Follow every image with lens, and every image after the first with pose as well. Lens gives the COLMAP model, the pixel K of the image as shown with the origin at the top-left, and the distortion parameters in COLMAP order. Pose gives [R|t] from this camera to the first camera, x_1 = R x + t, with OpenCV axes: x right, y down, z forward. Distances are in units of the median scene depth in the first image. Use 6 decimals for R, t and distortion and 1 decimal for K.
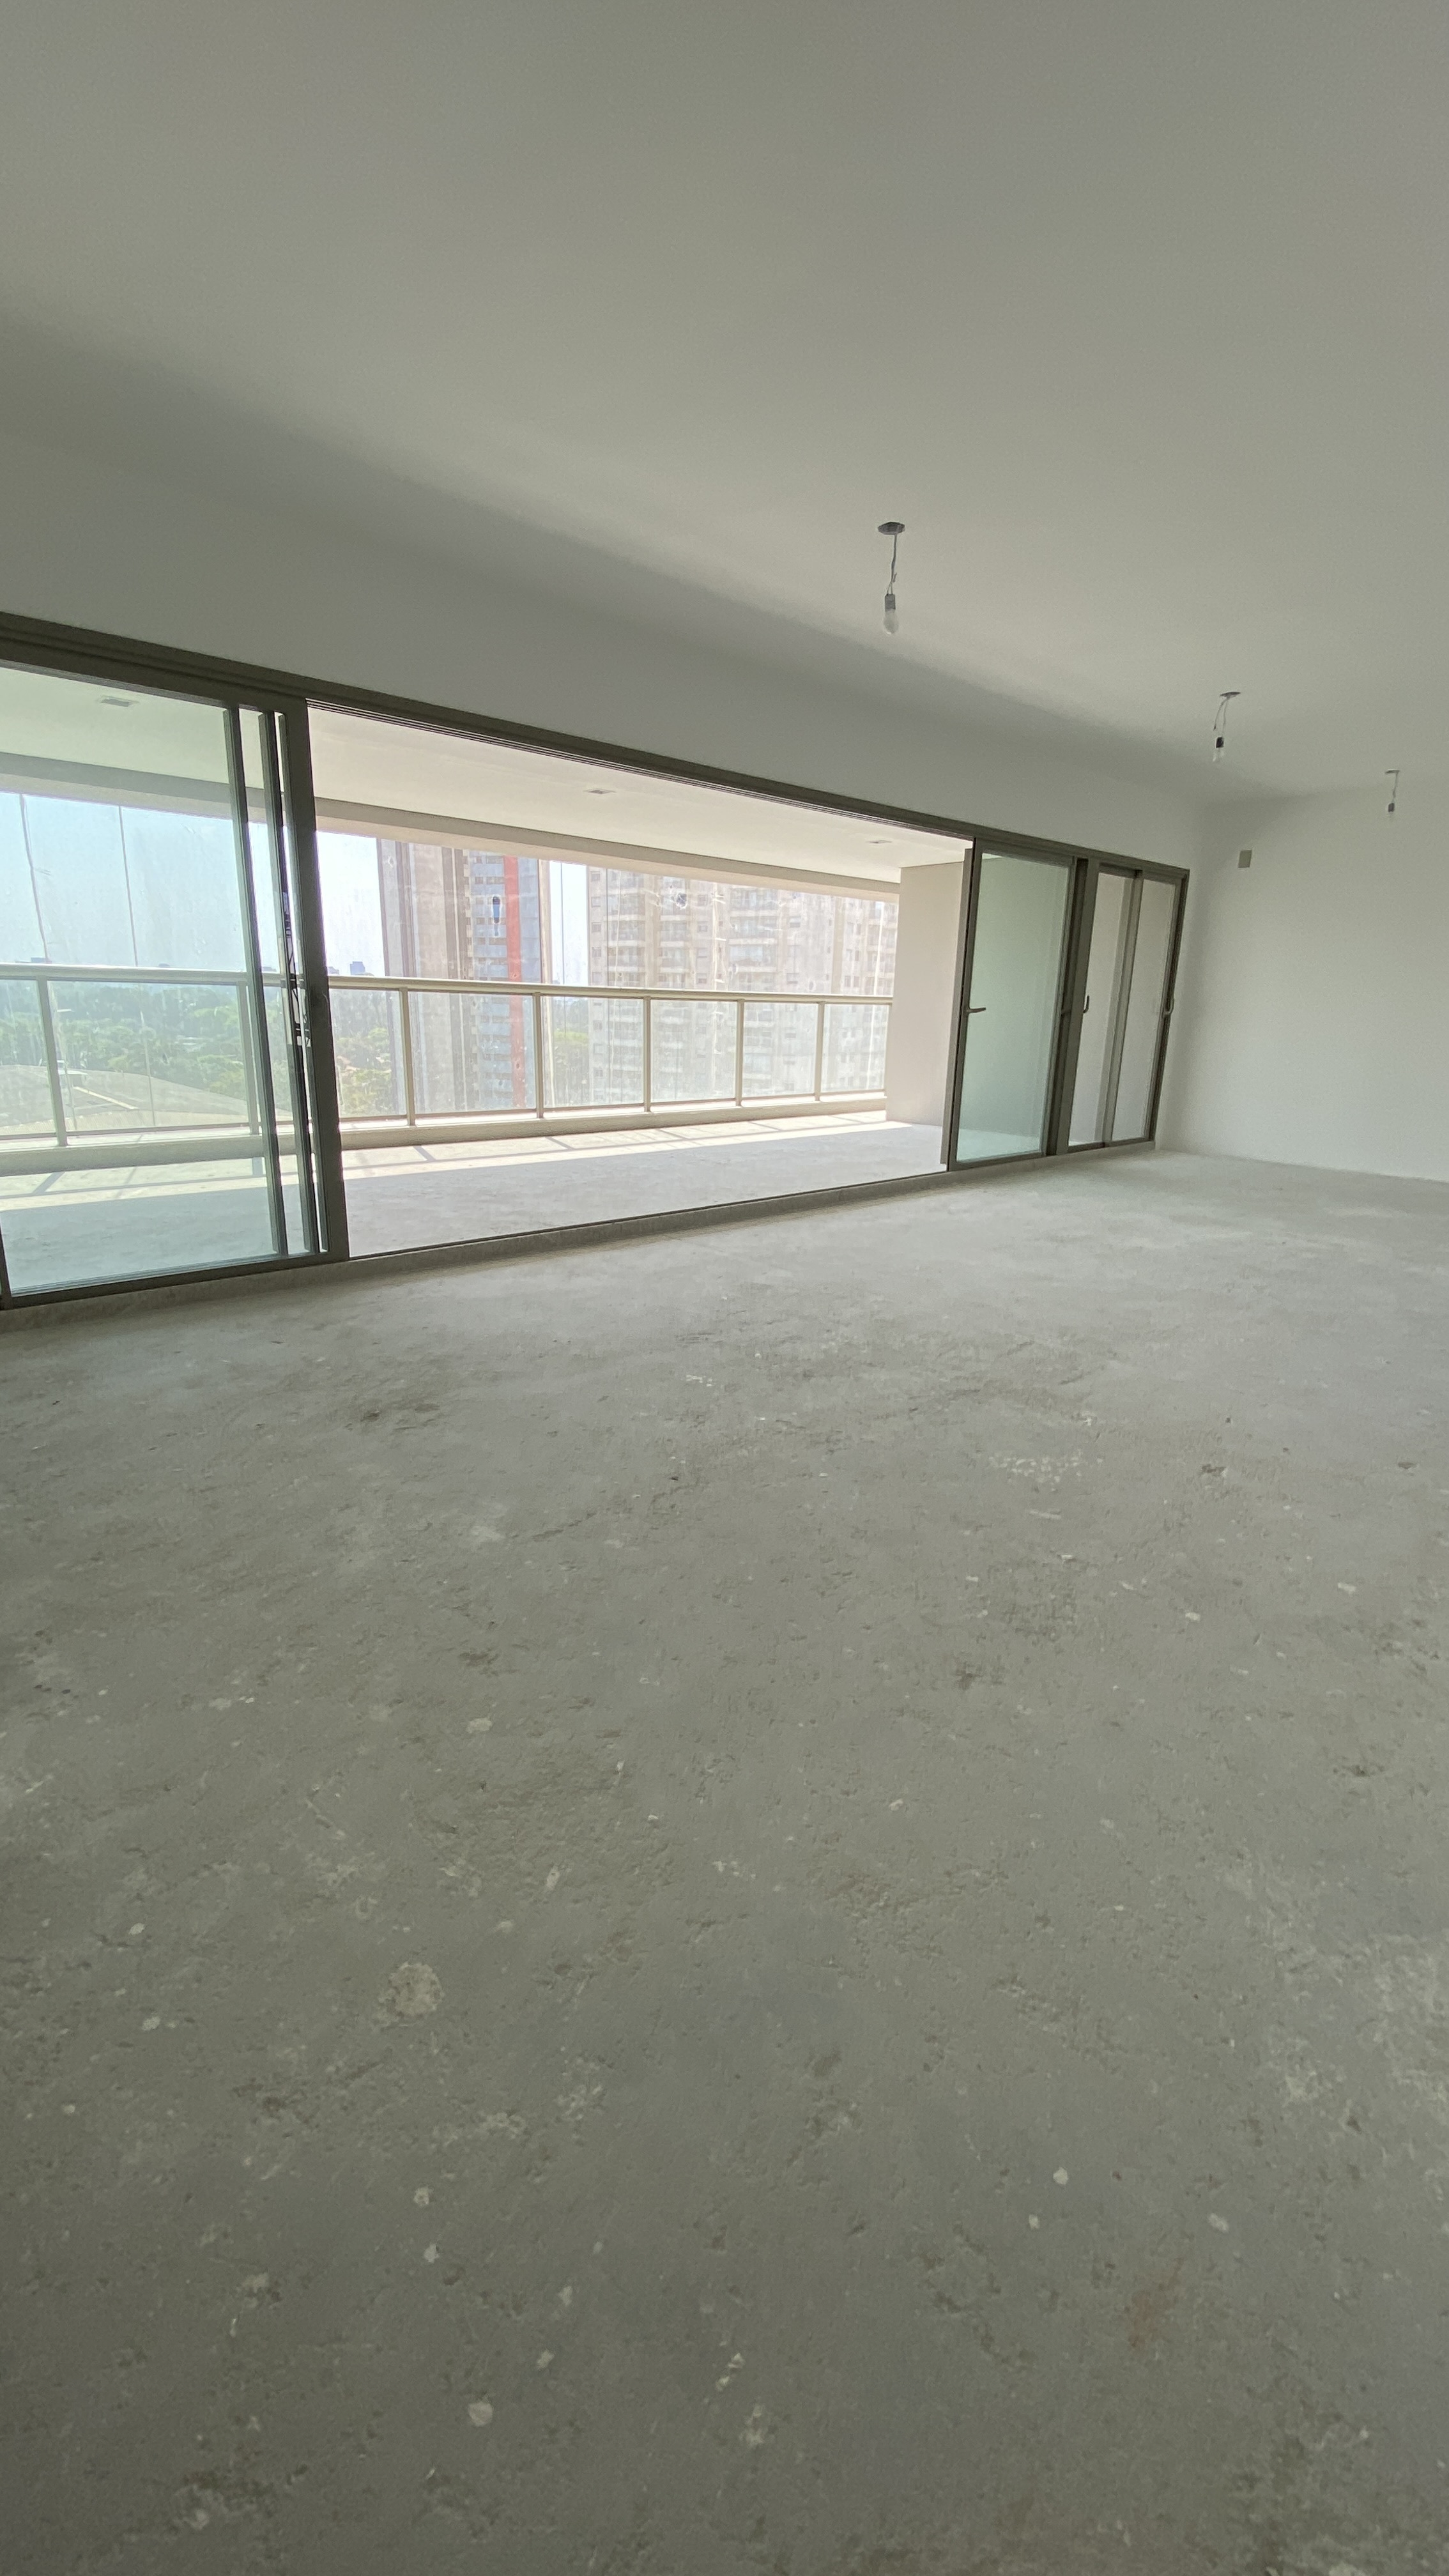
lens RADIAL K [[1044.9, 0, 724.5], [0, 1044.9, 1288.0], [0, 0, 1]] dist [0.034918, -0.030078]
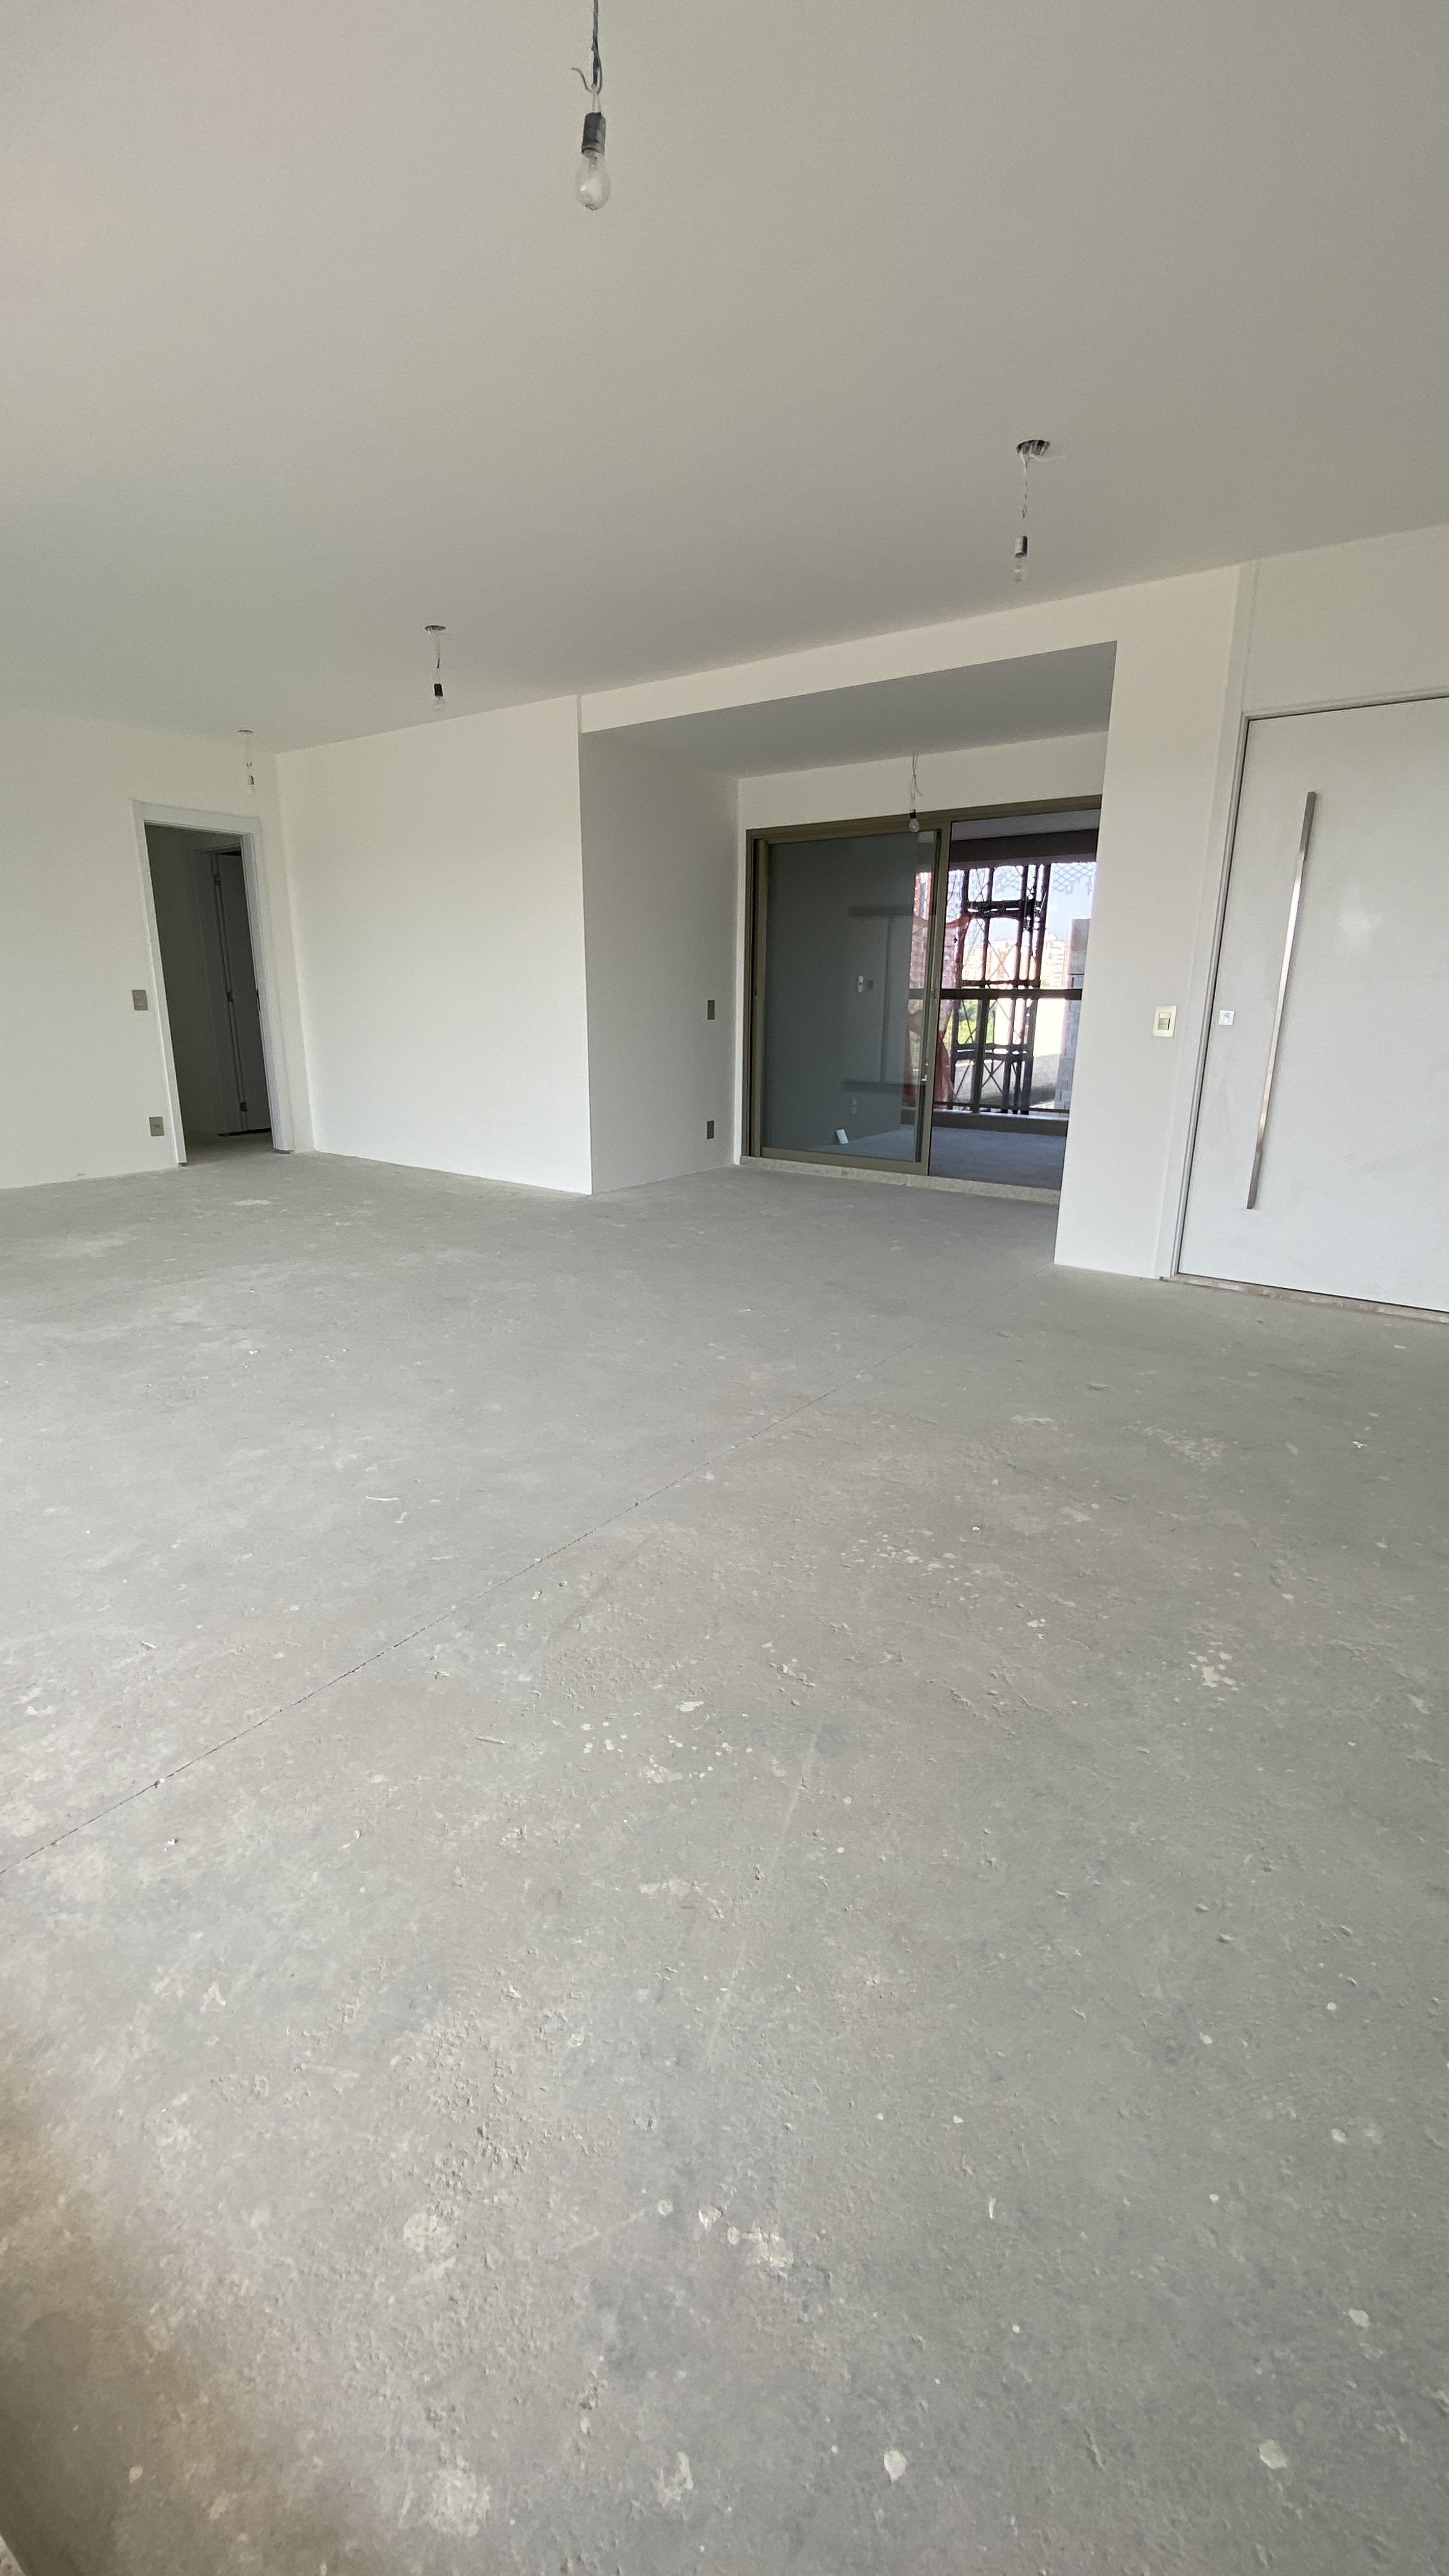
lens RADIAL K [[1046.9, 0, 724.9], [0, 1046.9, 1284.2], [0, 0, 1]] dist [0.043931, -0.037822]
pose [[-0.210152, -0.281494, 0.936268, -0.368902], [0.242248, 0.912797, 0.328812, -0.296470], [-0.947181, 0.295910, -0.123635, 1.036537]]
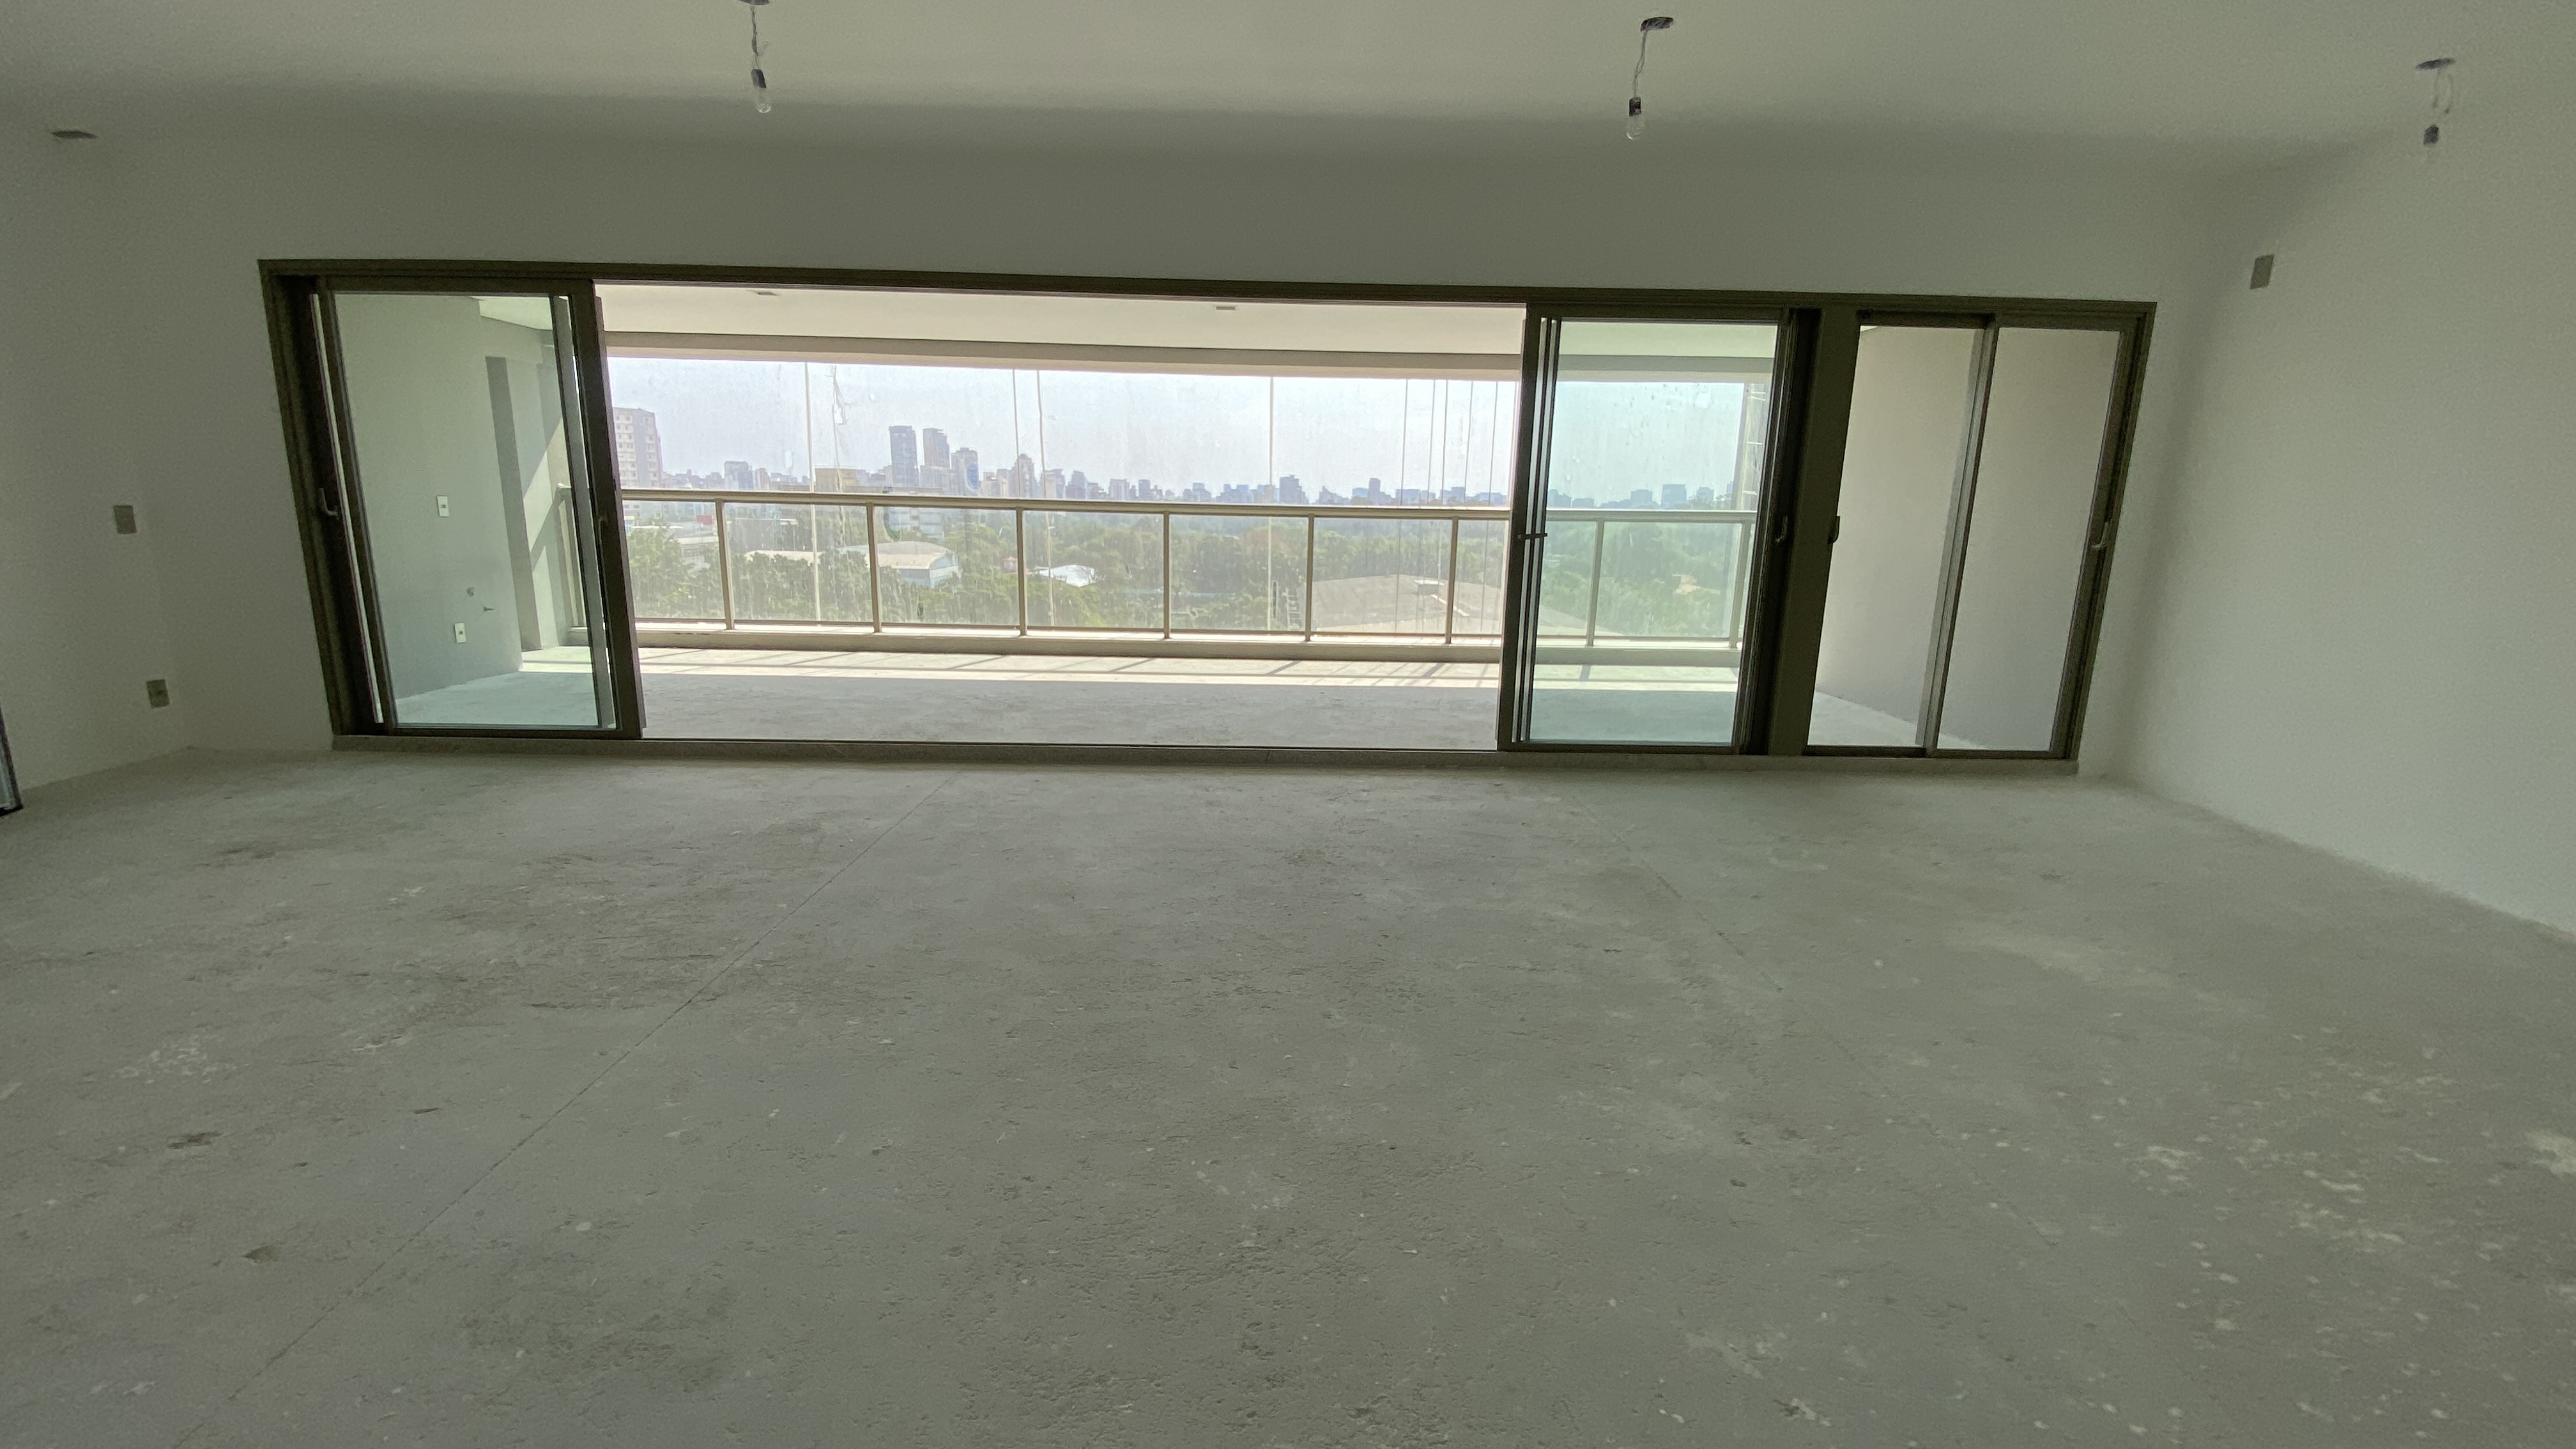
lens RADIAL K [[1044.9, 0, 1283.1], [0, 1044.9, 729.5], [0, 0, 1]] dist [0.034918, -0.030078]
pose [[0.751084, 0.131122, -0.647055, 1.011133], [-0.176063, 0.984367, -0.004893, -0.170285], [0.636298, 0.117598, 0.762427, 0.604261]]
